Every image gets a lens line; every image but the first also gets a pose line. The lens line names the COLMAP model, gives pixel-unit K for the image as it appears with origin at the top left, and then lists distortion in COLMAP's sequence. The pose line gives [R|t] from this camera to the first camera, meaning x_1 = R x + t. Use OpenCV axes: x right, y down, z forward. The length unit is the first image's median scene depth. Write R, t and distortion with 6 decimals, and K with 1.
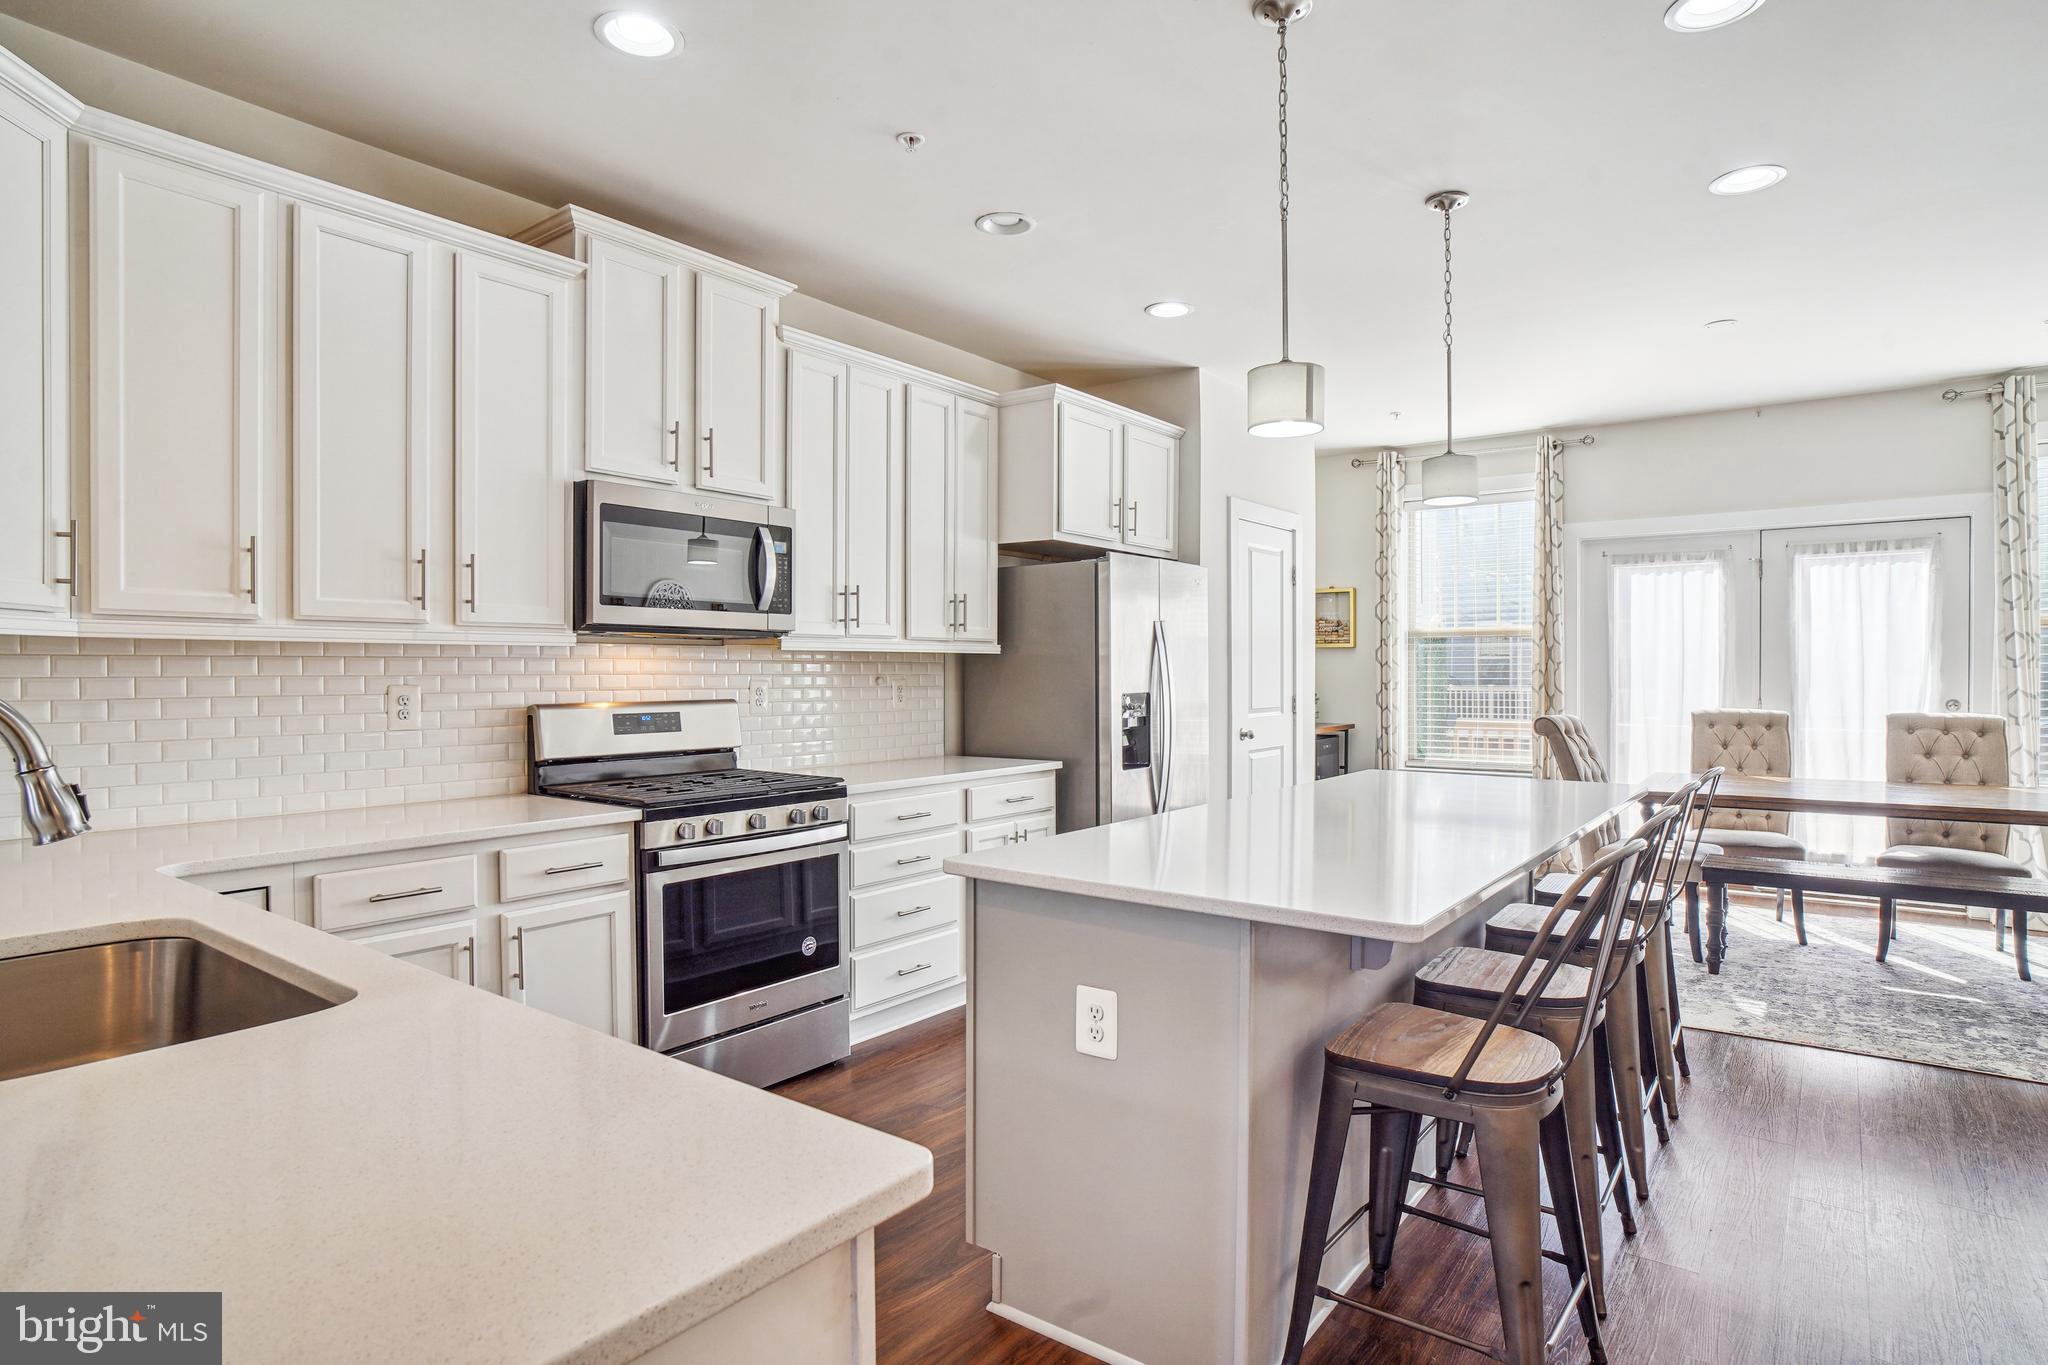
lens RADIAL K [[1081.2, 0, 1024.0], [0, 1081.2, 682.5], [0, 0, 1]] dist [0.000407, -0.000108]
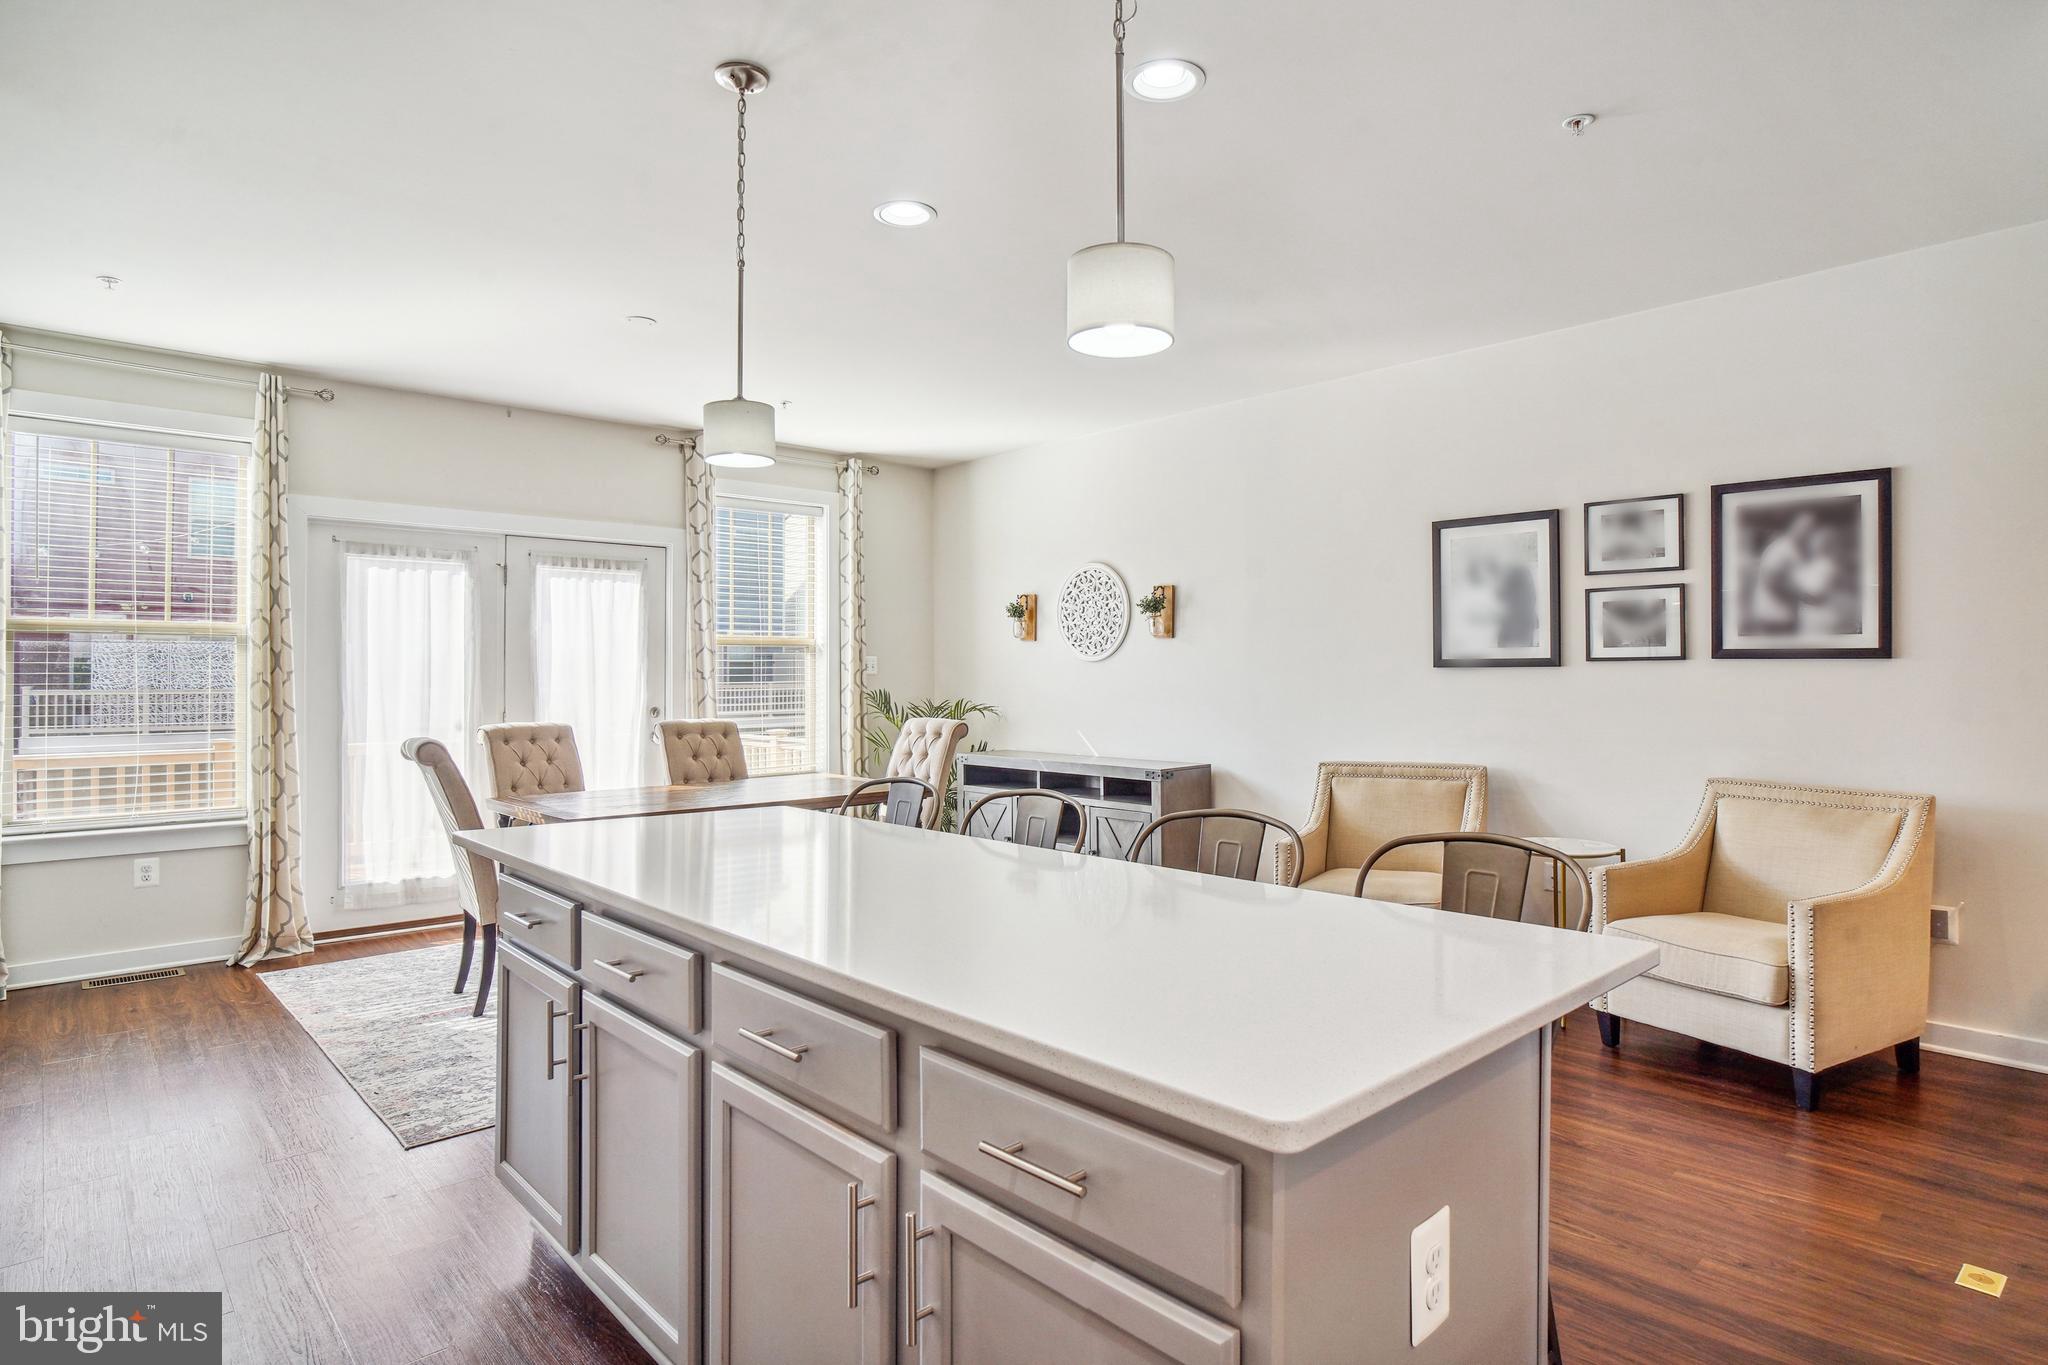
lens RADIAL K [[1112.2, 0, 1021.6], [0, 1112.2, 667.0], [0, 0, 1]] dist [-0.042920, 0.000370]
pose [[0.181451, 0.010453, 0.983345, -0.195312], [0.012378, 0.999840, -0.012912, -0.005988], [-0.983322, 0.014515, 0.181292, 0.383813]]
